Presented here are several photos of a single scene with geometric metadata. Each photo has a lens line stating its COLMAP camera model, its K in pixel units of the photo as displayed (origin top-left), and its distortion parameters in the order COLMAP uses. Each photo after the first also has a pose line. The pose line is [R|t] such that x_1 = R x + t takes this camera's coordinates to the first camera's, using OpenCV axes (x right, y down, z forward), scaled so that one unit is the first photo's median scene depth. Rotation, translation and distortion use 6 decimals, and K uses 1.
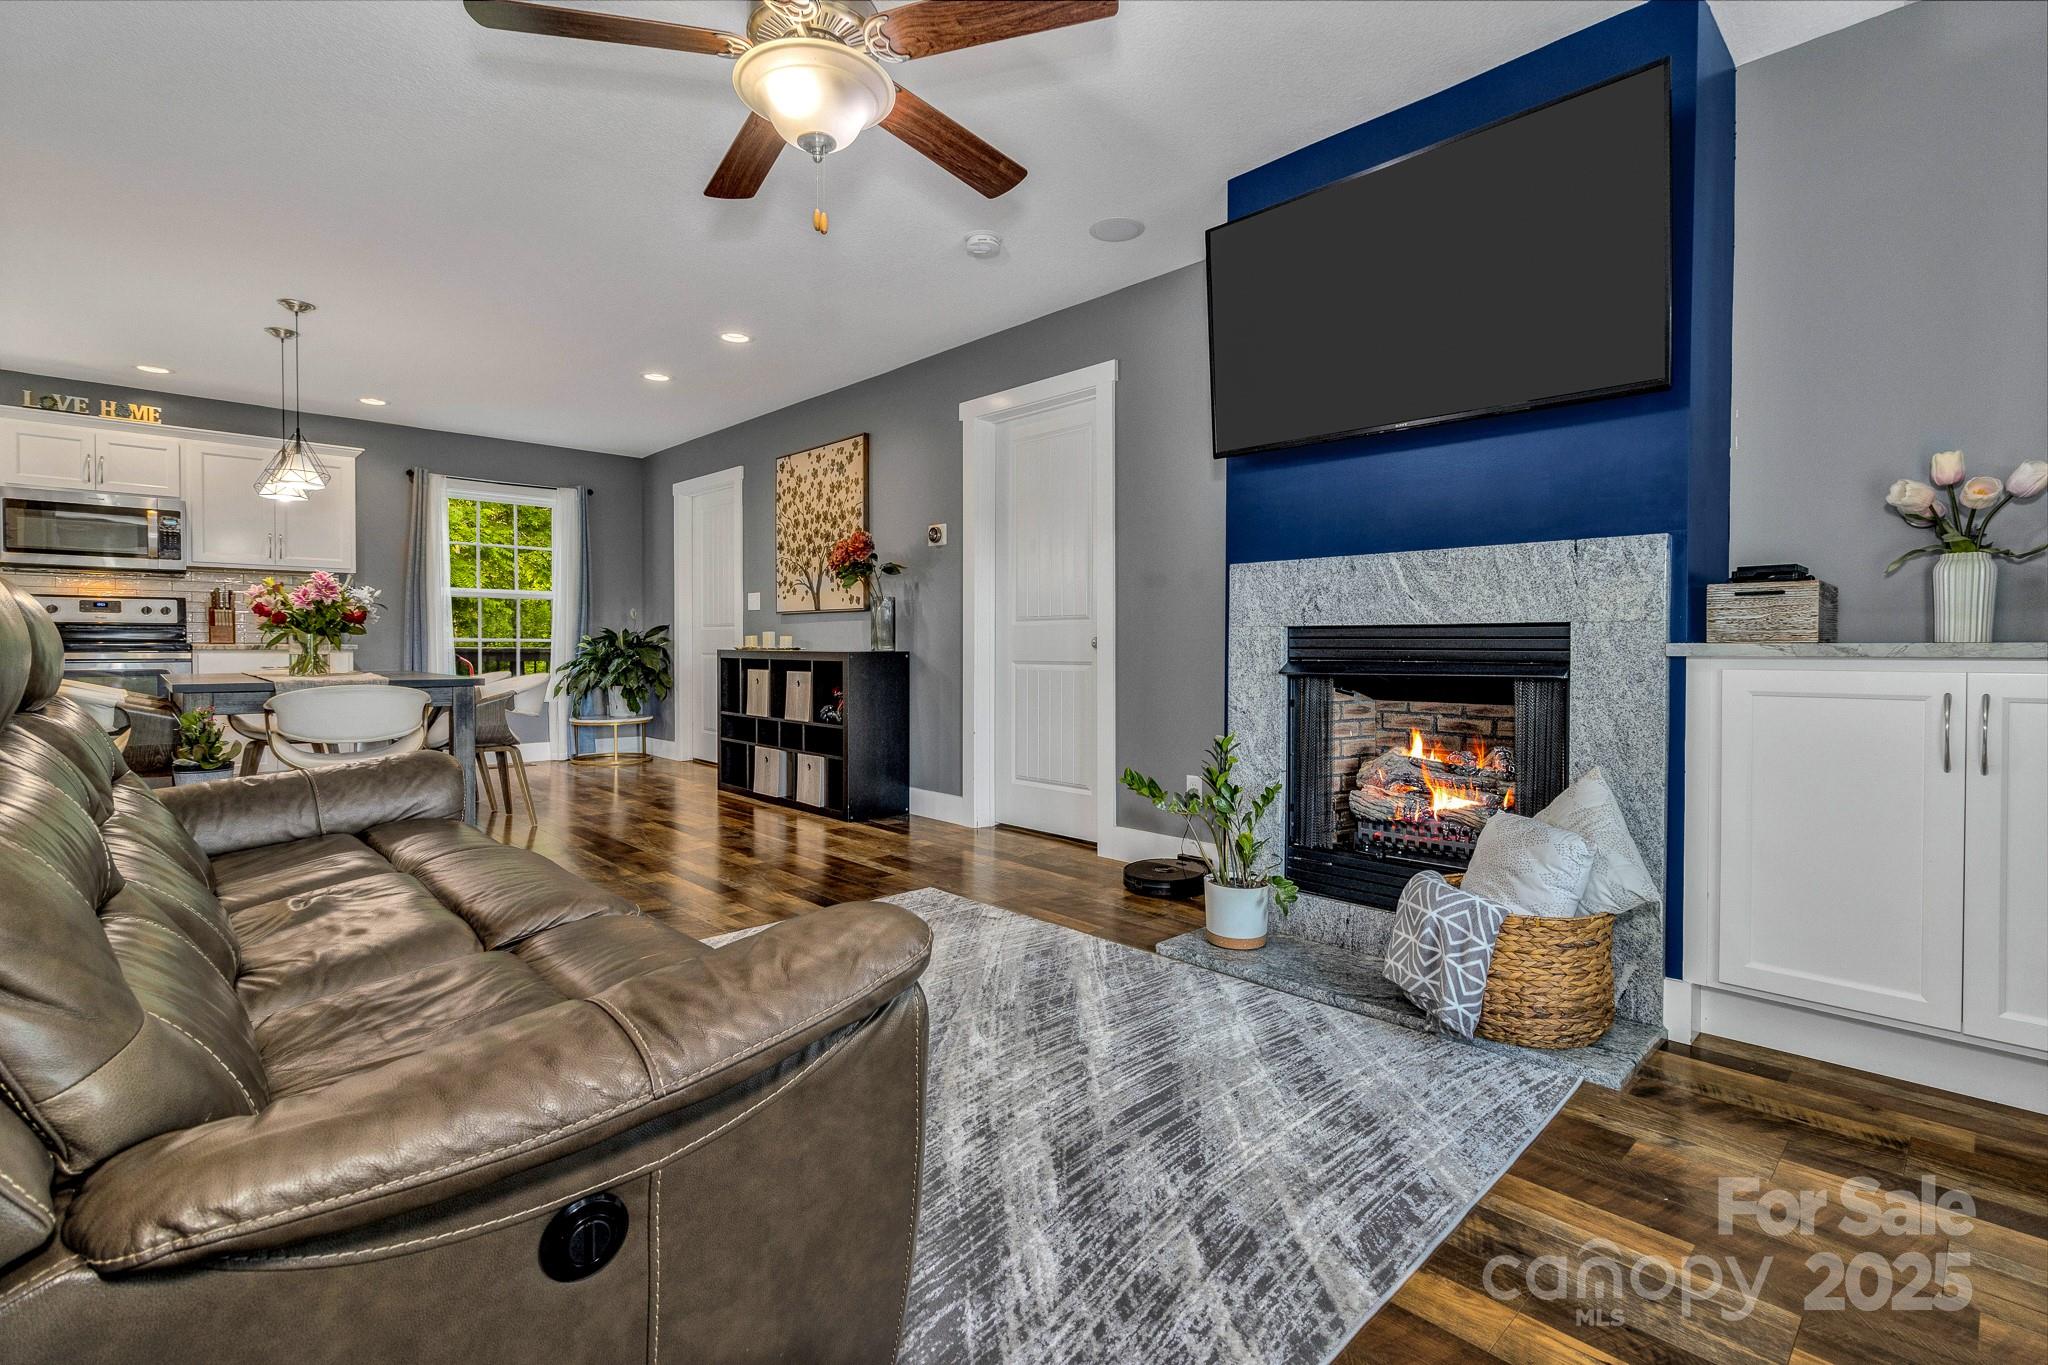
lens RADIAL K [[943.3, 0, 1029.6], [0, 943.3, 648.7], [0, 0, 1]] dist [0.002484, -0.000321]
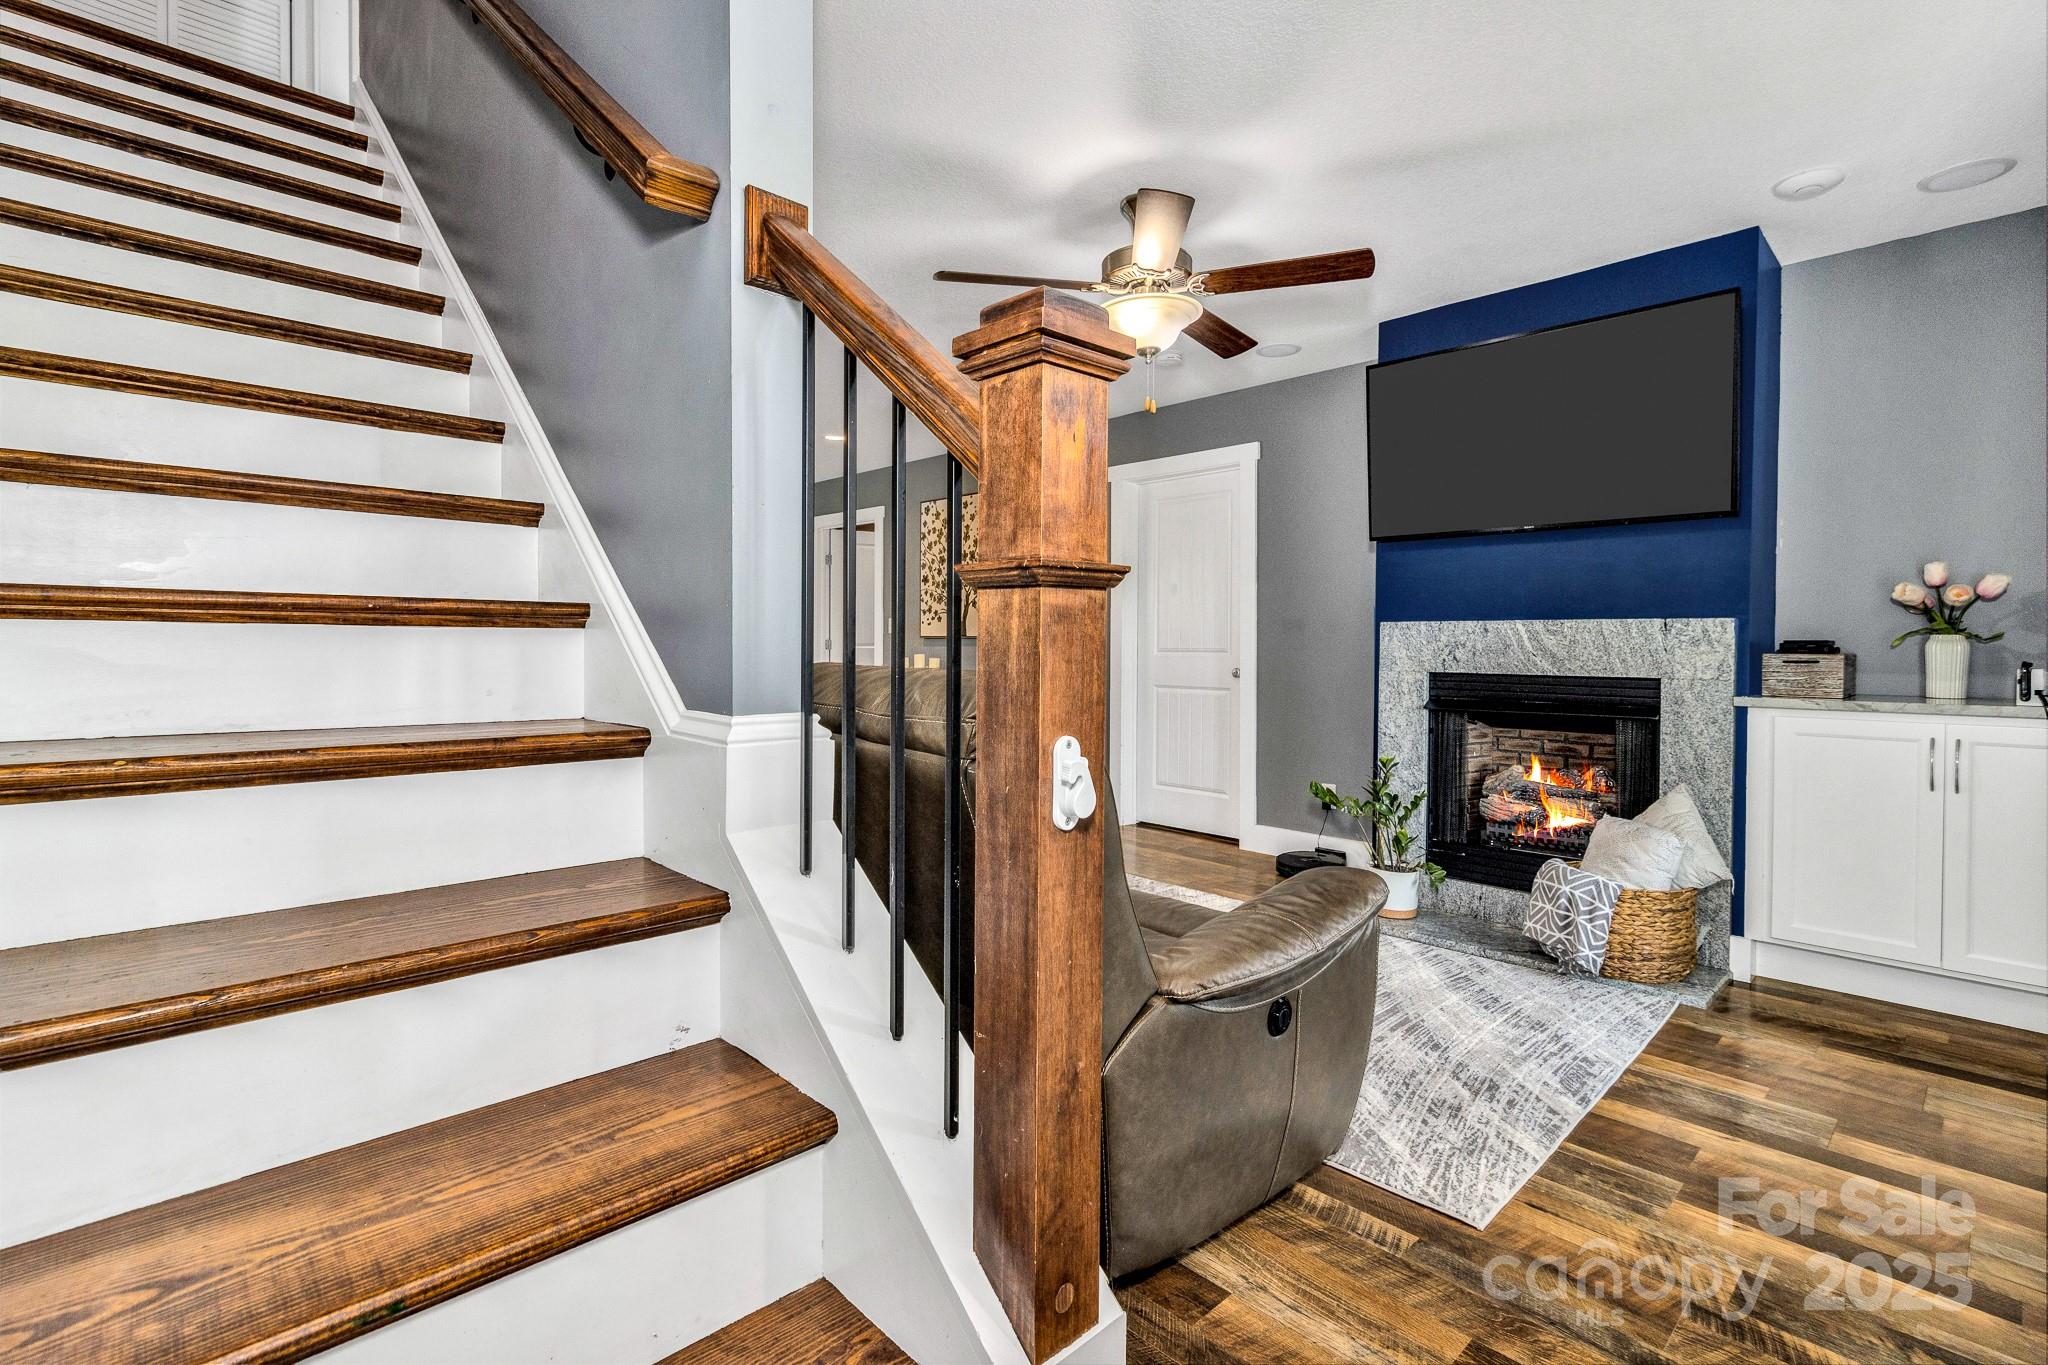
lens RADIAL K [[943.3, 0, 1028.7], [0, 943.3, 648.0], [0, 0, 1]] dist [0.002484, -0.000321]
pose [[0.999989, 0.003789, -0.002913, -0.357862], [-0.003781, 0.999989, 0.002908, -0.075872], [0.002924, -0.002897, 0.999992, -0.393207]]
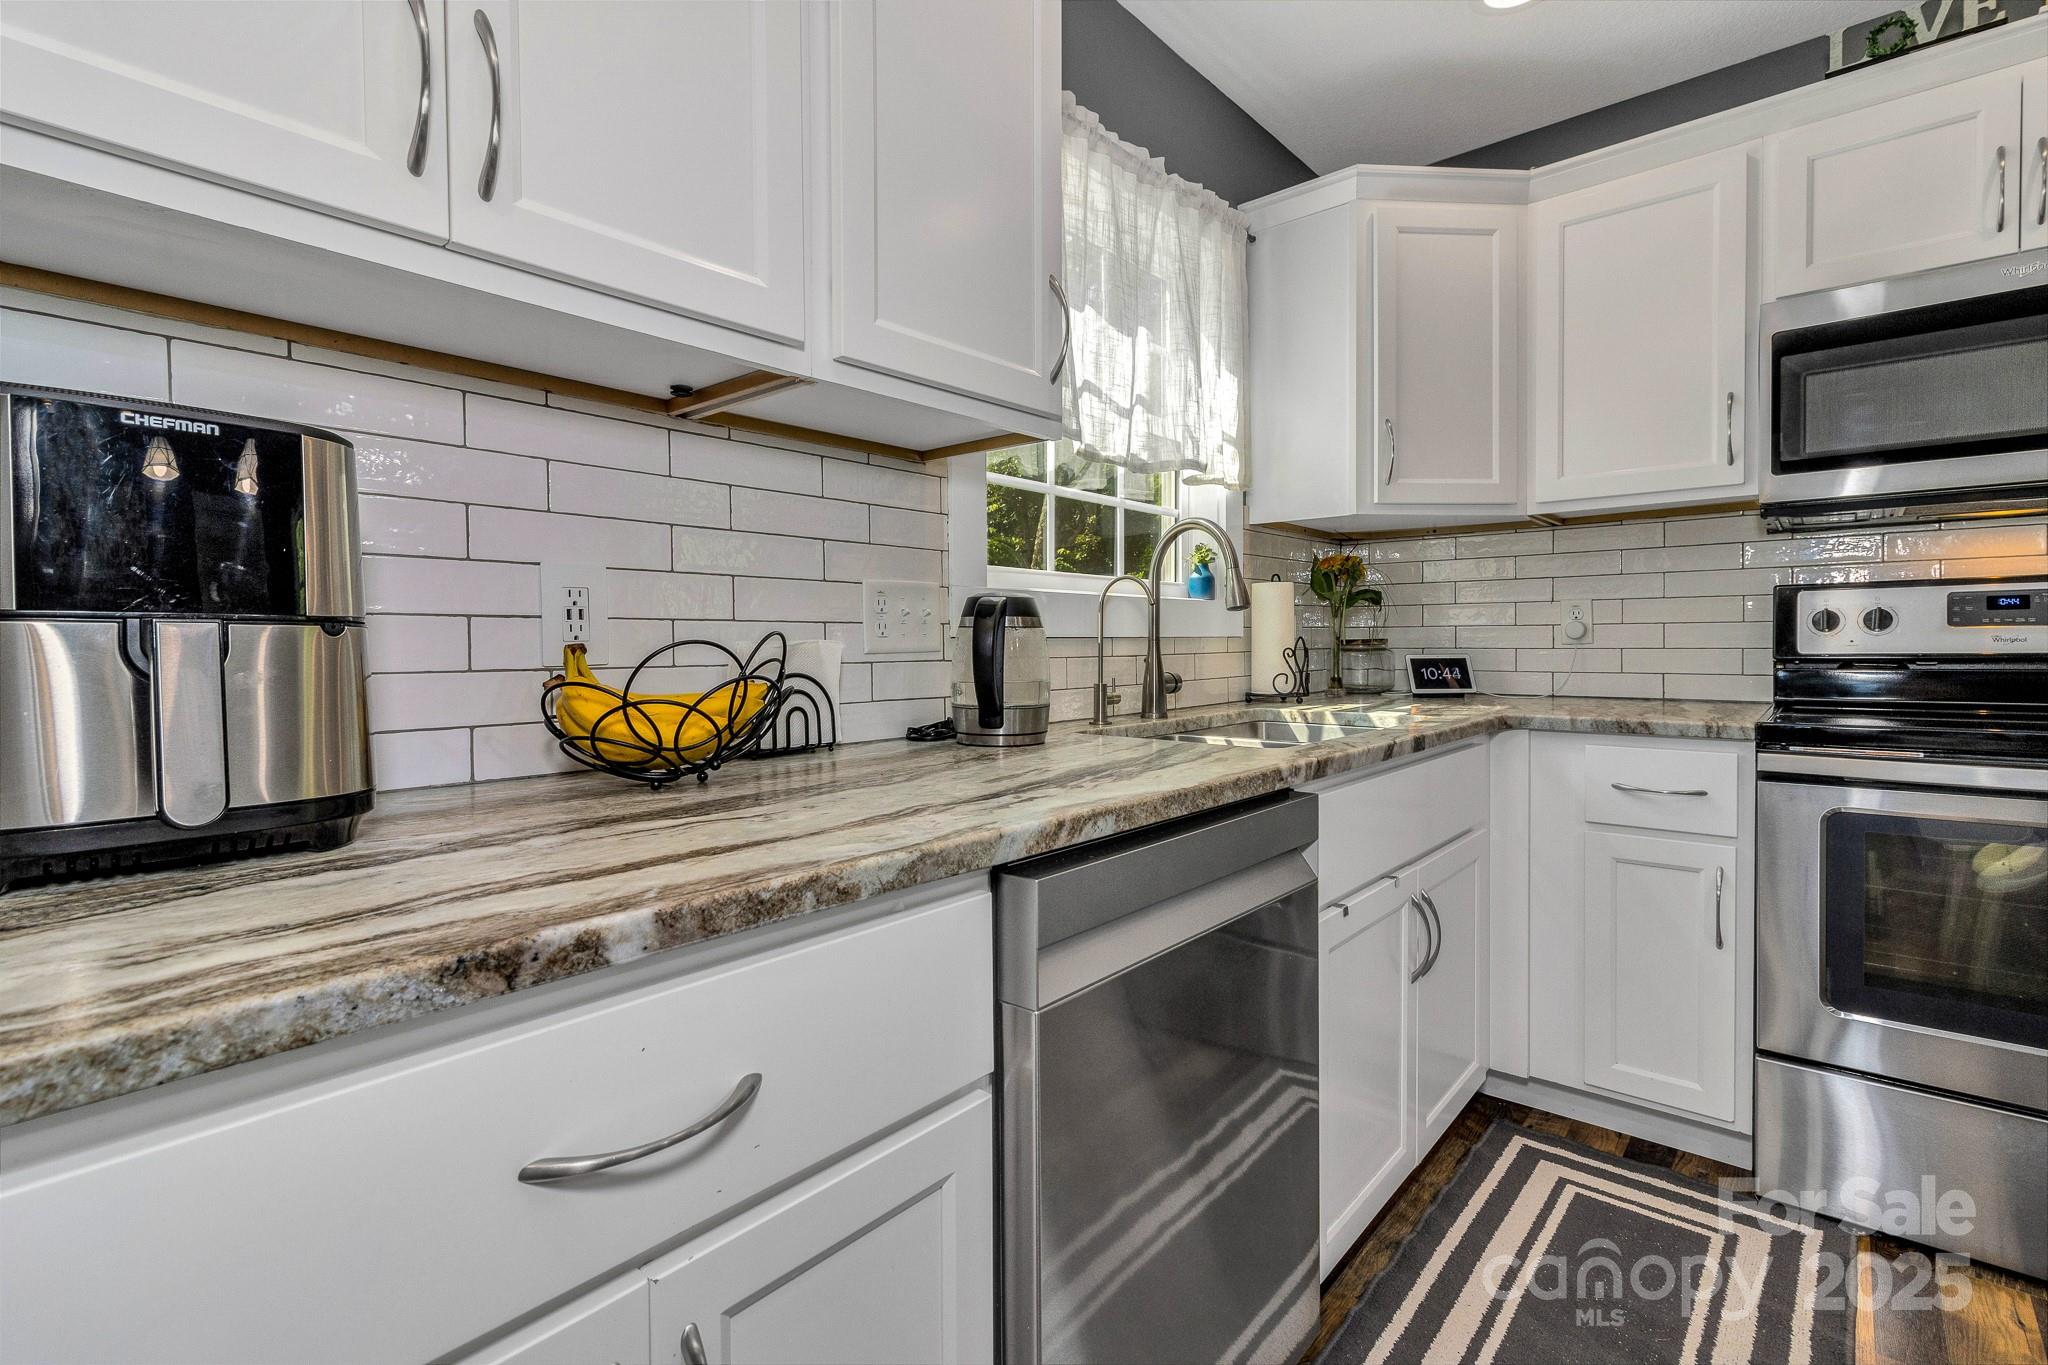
lens RADIAL K [[943.3, 0, 1021.8], [0, 943.3, 678.5], [0, 0, 1]] dist [0.002484, -0.000321]
pose [[0.085071, 0.032367, -0.995849, -1.613935], [0.001915, 0.999465, 0.032648, -0.073635], [0.996373, -0.004684, 0.084963, 1.475017]]
